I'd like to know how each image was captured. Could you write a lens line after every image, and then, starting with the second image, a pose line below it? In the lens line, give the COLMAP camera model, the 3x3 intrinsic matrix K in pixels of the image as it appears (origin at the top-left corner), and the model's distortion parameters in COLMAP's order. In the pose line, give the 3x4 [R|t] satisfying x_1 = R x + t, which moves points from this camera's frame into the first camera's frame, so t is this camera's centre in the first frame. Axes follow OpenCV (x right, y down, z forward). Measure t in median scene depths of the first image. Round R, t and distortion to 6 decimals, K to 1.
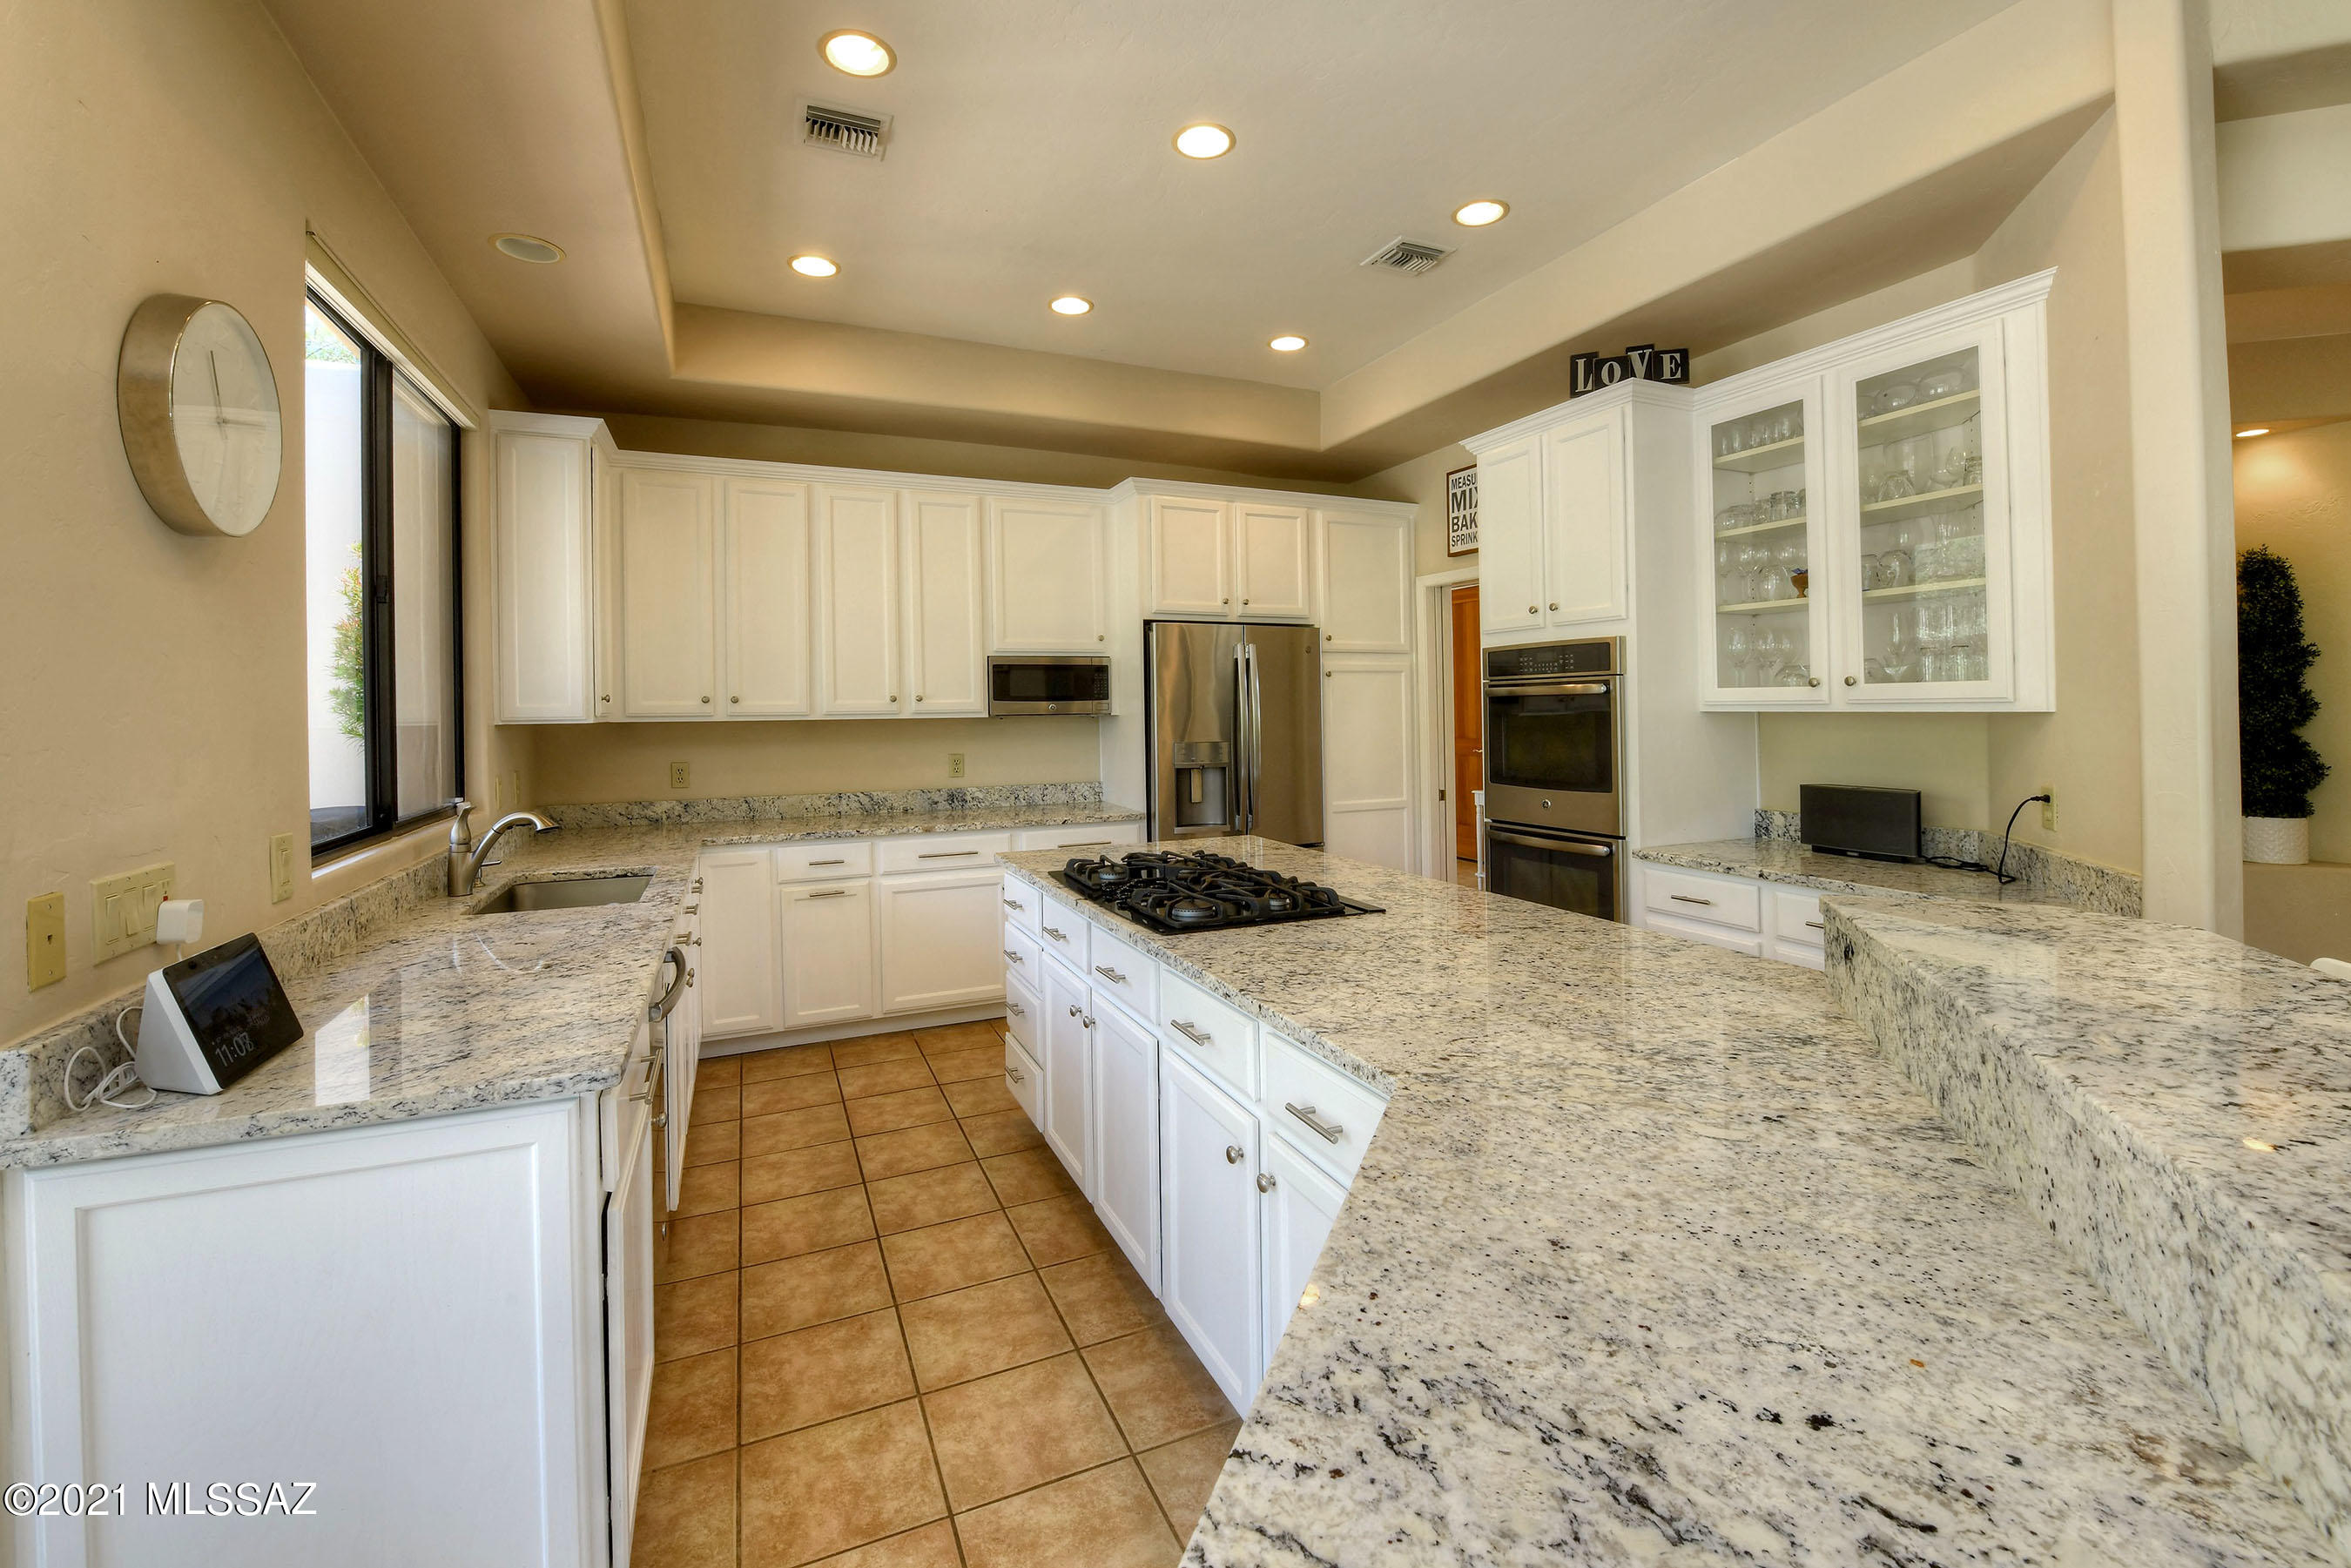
lens RADIAL K [[1068.7, 0, 1178.9], [0, 1068.7, 700.8], [0, 0, 1]] dist [-0.020047, -0.000225]
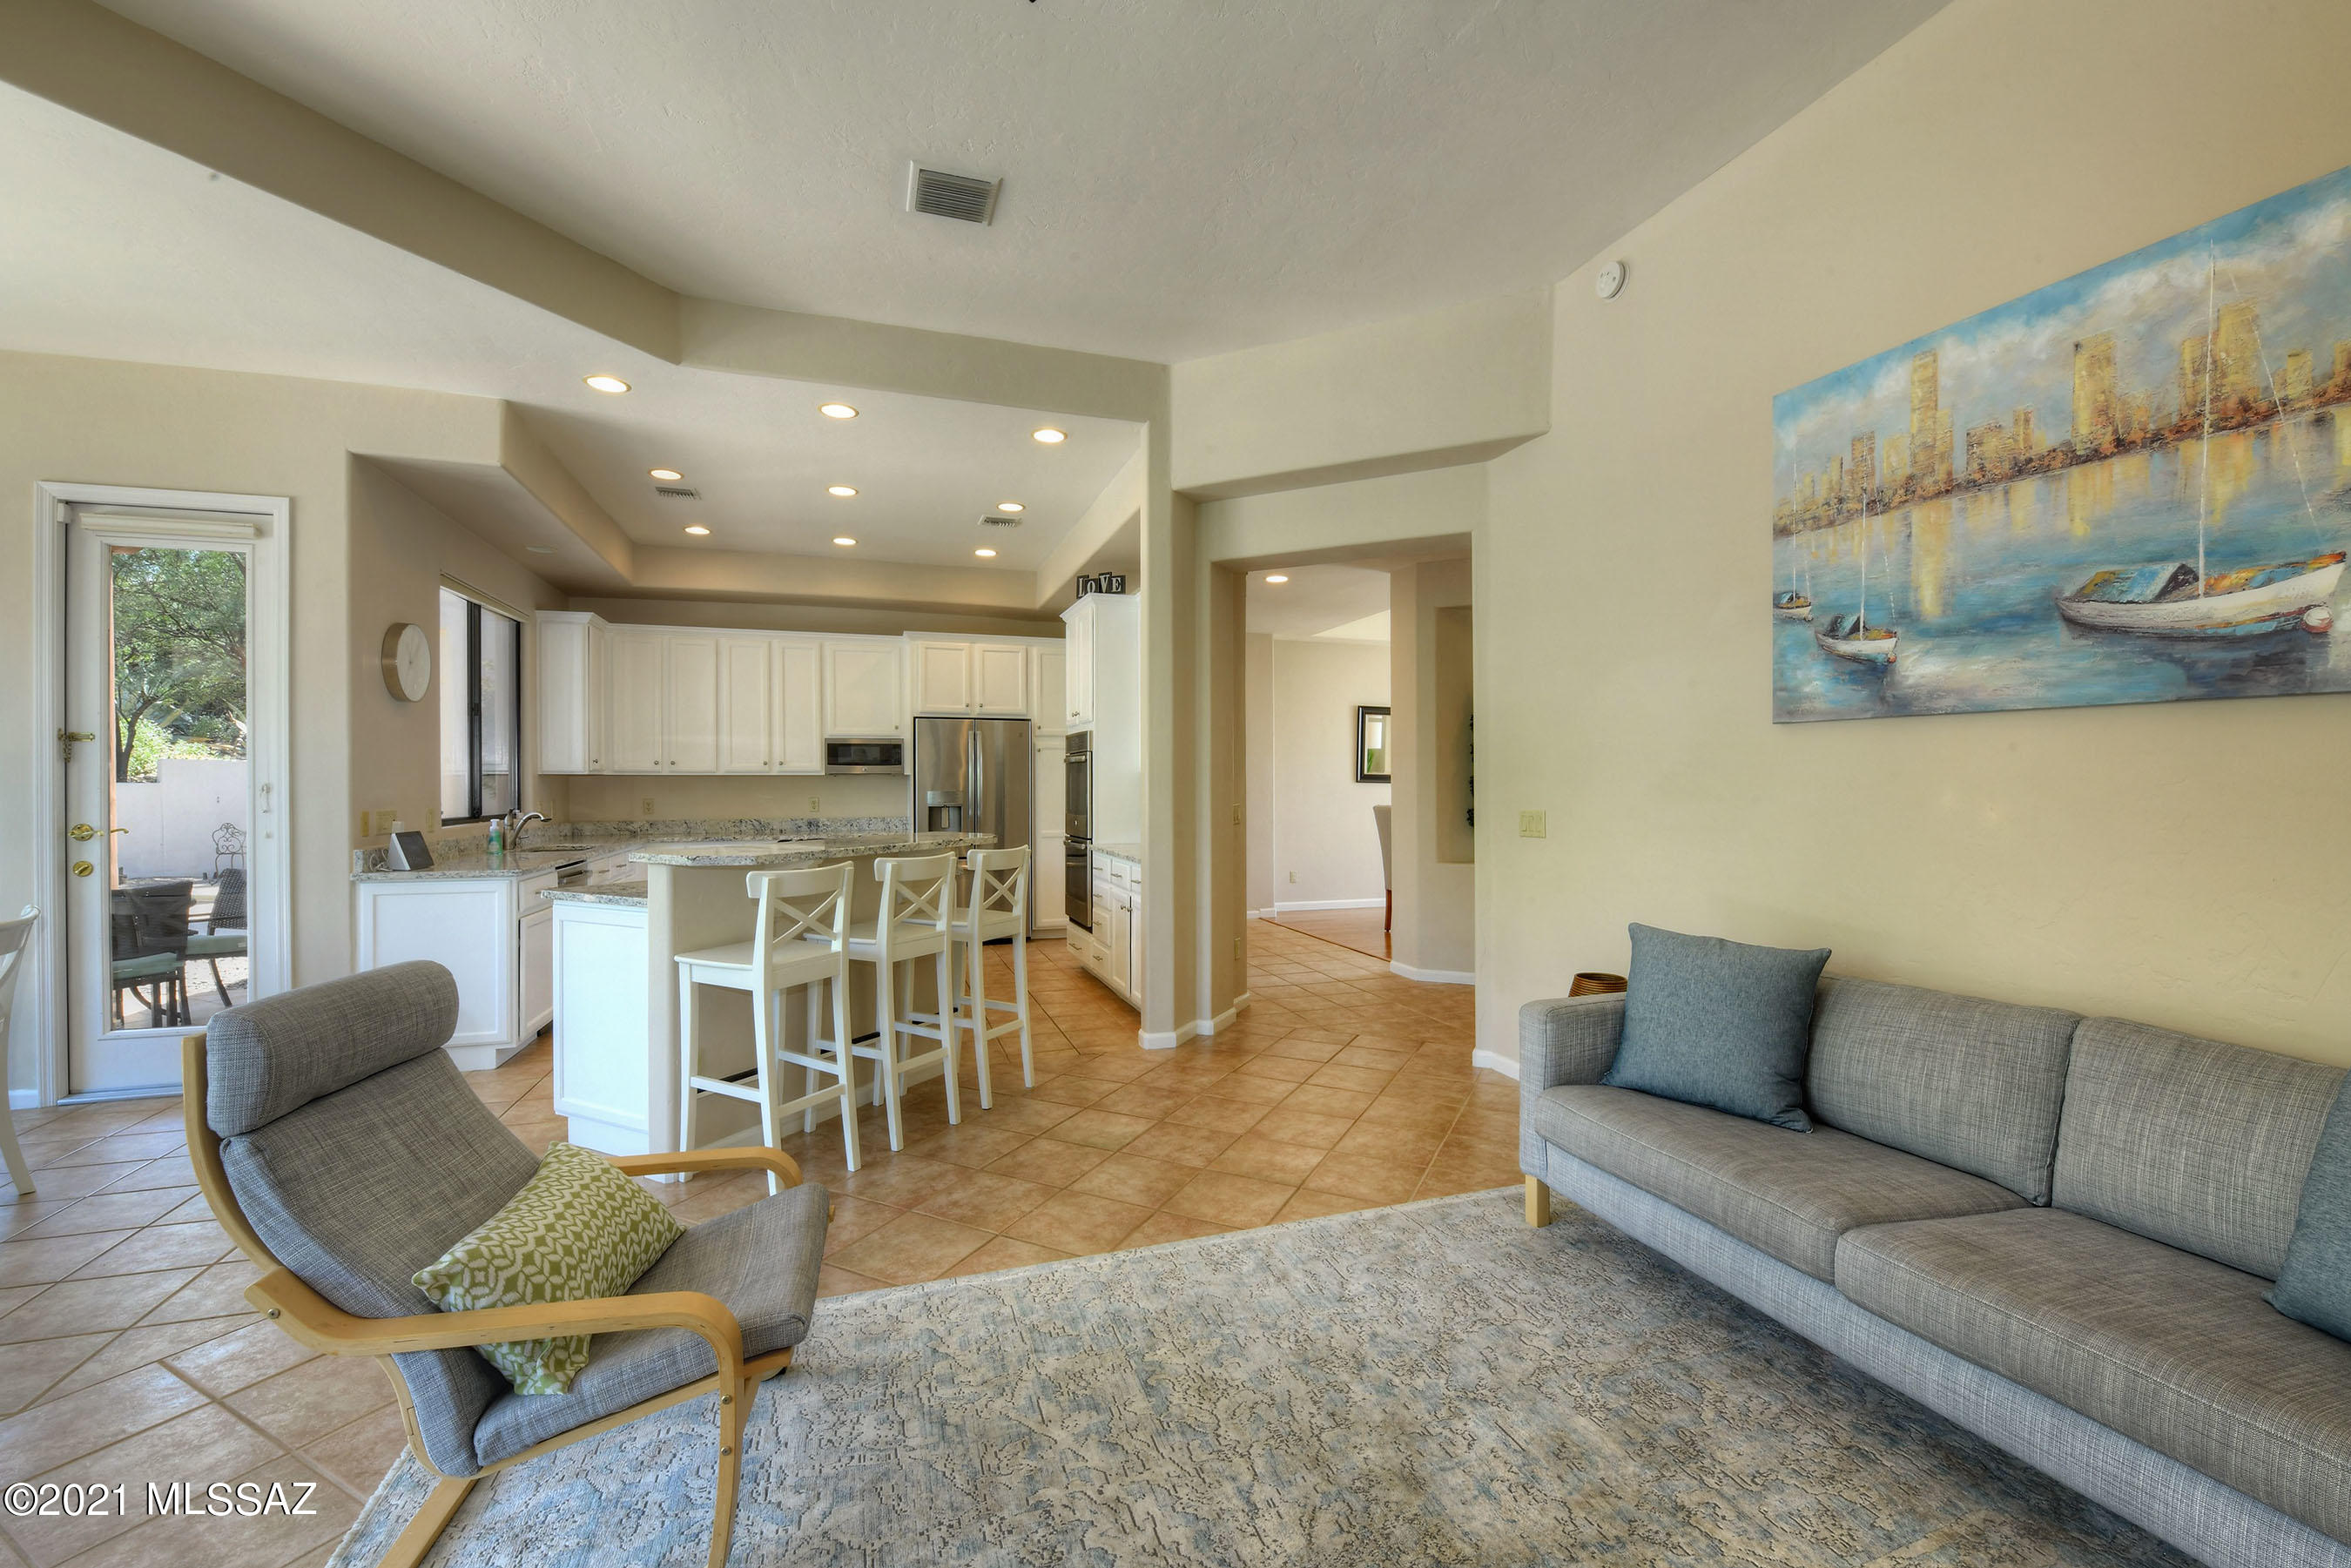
lens RADIAL K [[1014.6, 0, 1099.0], [0, 1014.6, 771.0], [0, 0, 1]] dist [-0.000910, 0.000014]
pose [[0.991627, 0.009743, -0.128768, 0.470354], [-0.010013, 0.999949, -0.001455, 0.007599], [0.128747, 0.002733, 0.991674, -0.539362]]
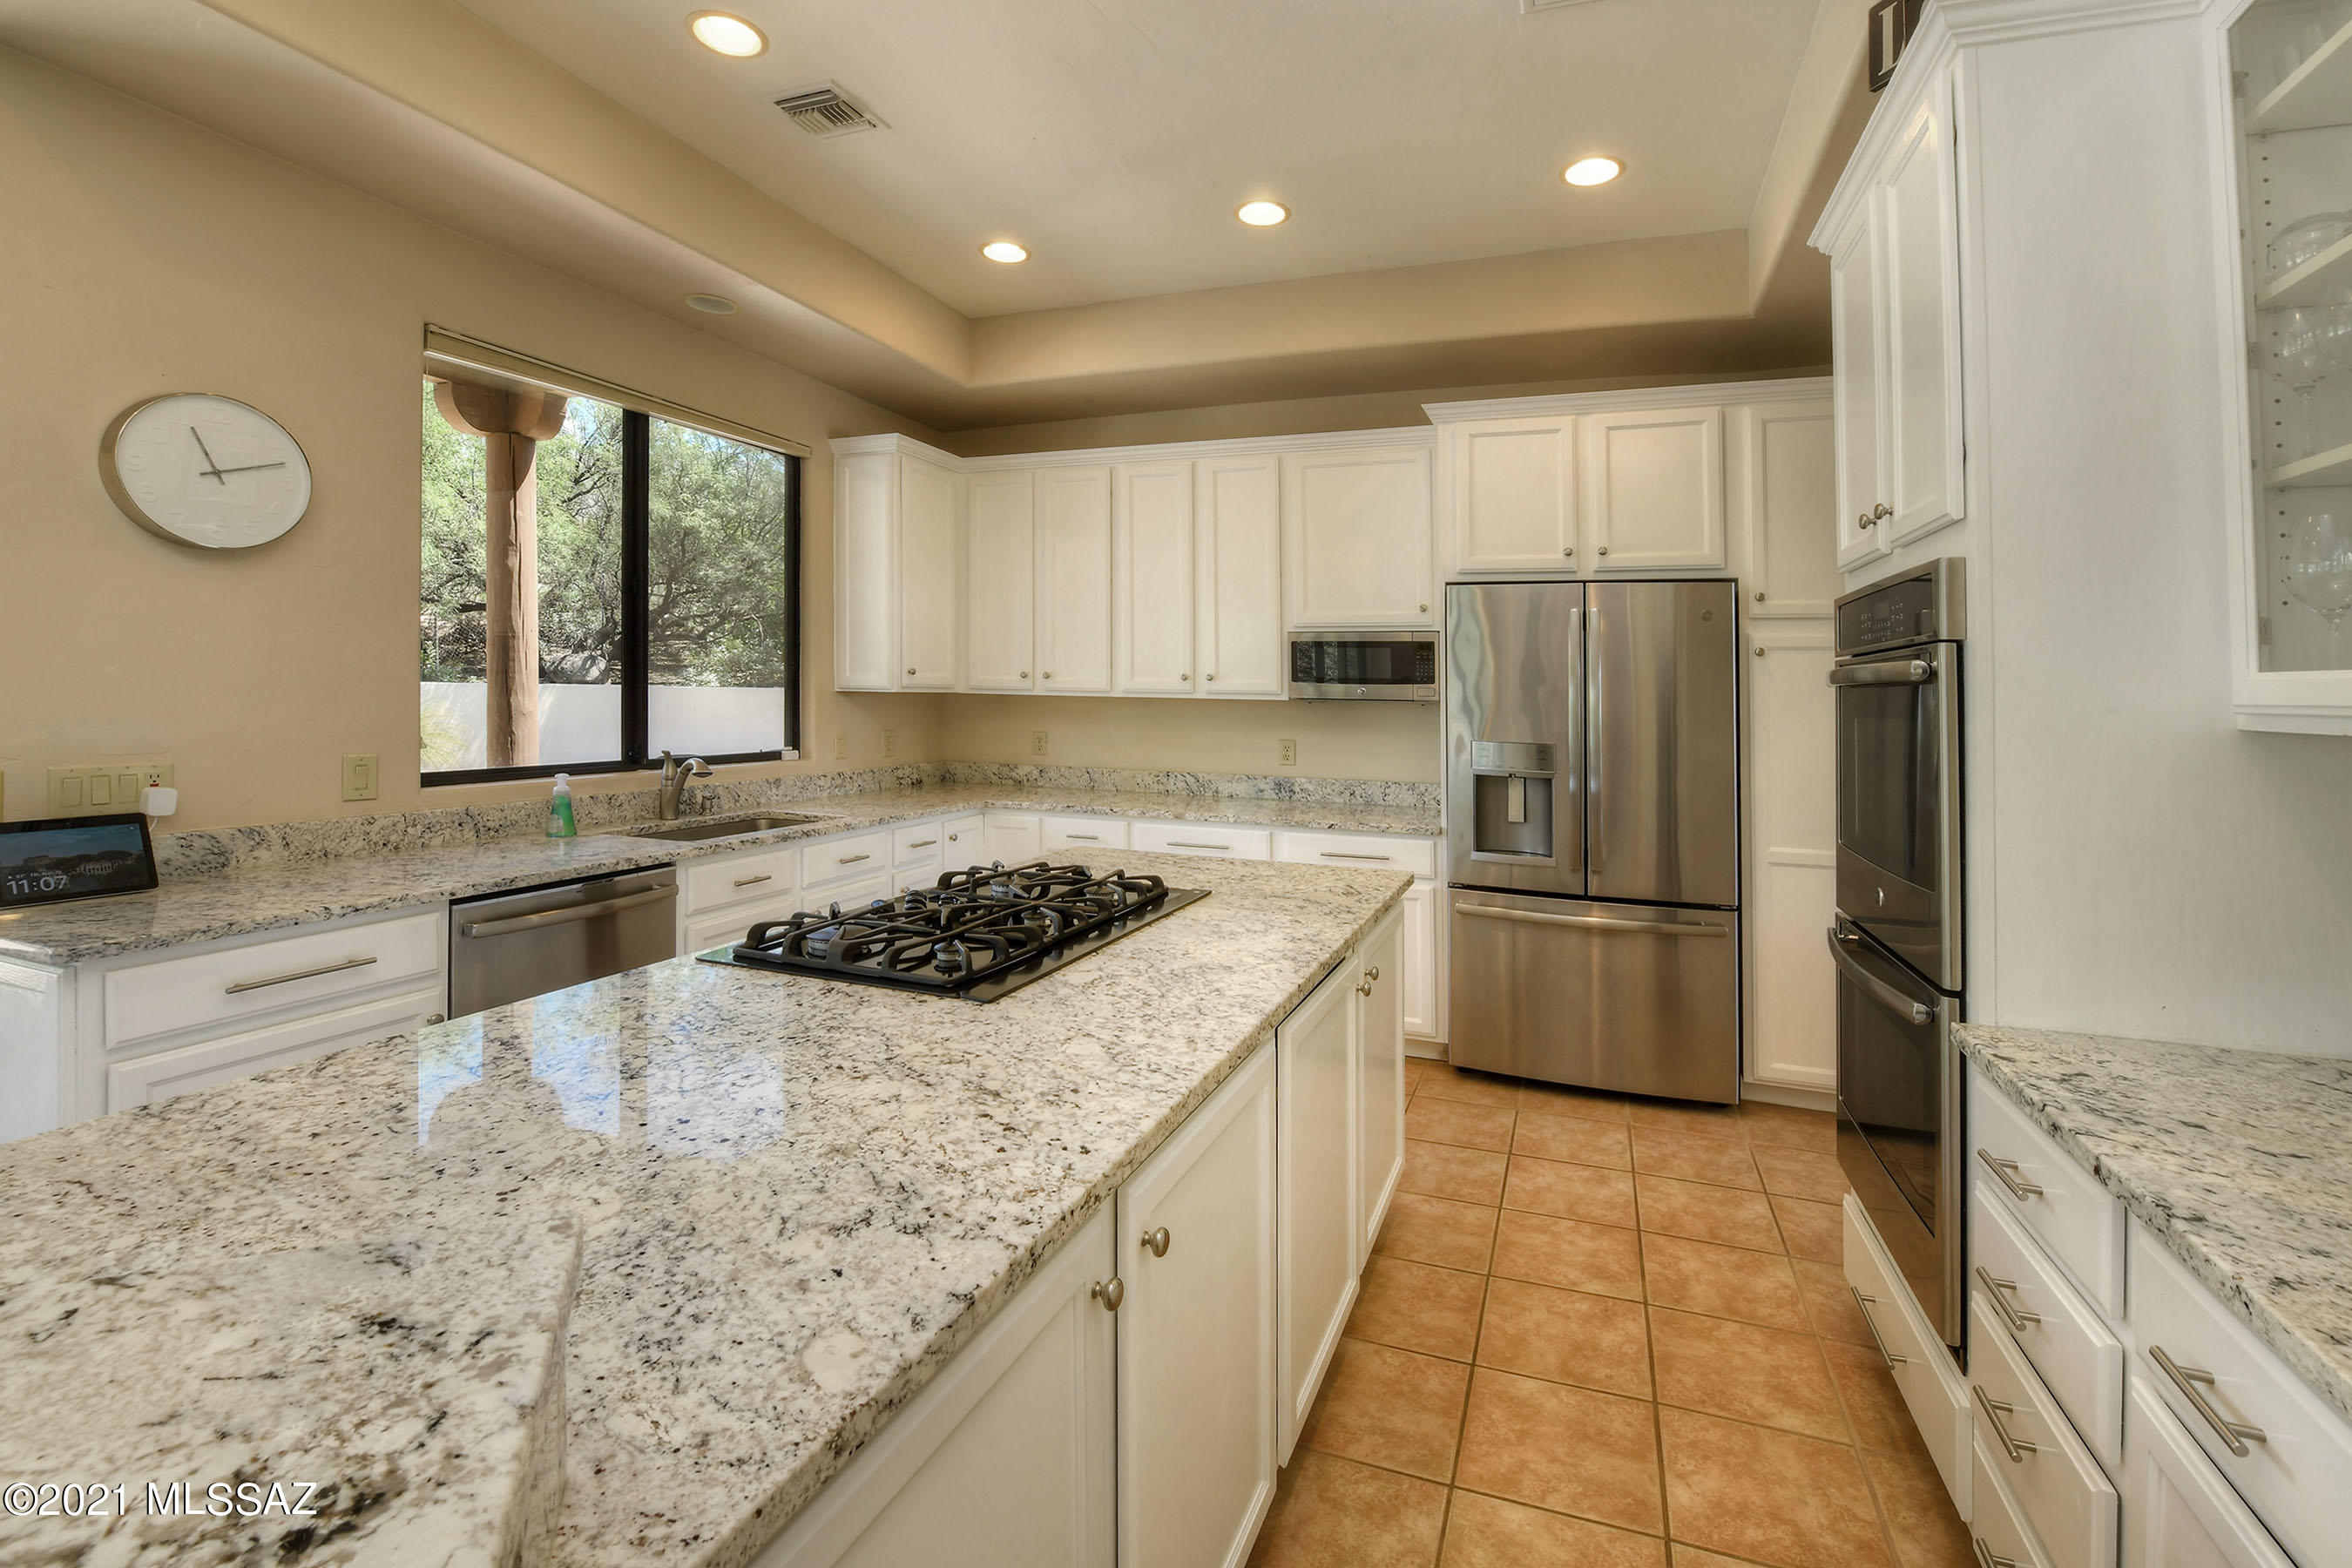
lens RADIAL K [[1015.1, 0, 1103.4], [0, 1015.1, 675.3], [0, 0, 1]] dist [-0.000910, 0.000014]
pose [[0.703164, 0.014100, -0.710888, 0.335167], [-0.021787, 0.999761, -0.001720, -0.000746], [0.710694, 0.016698, 0.703303, 0.303877]]
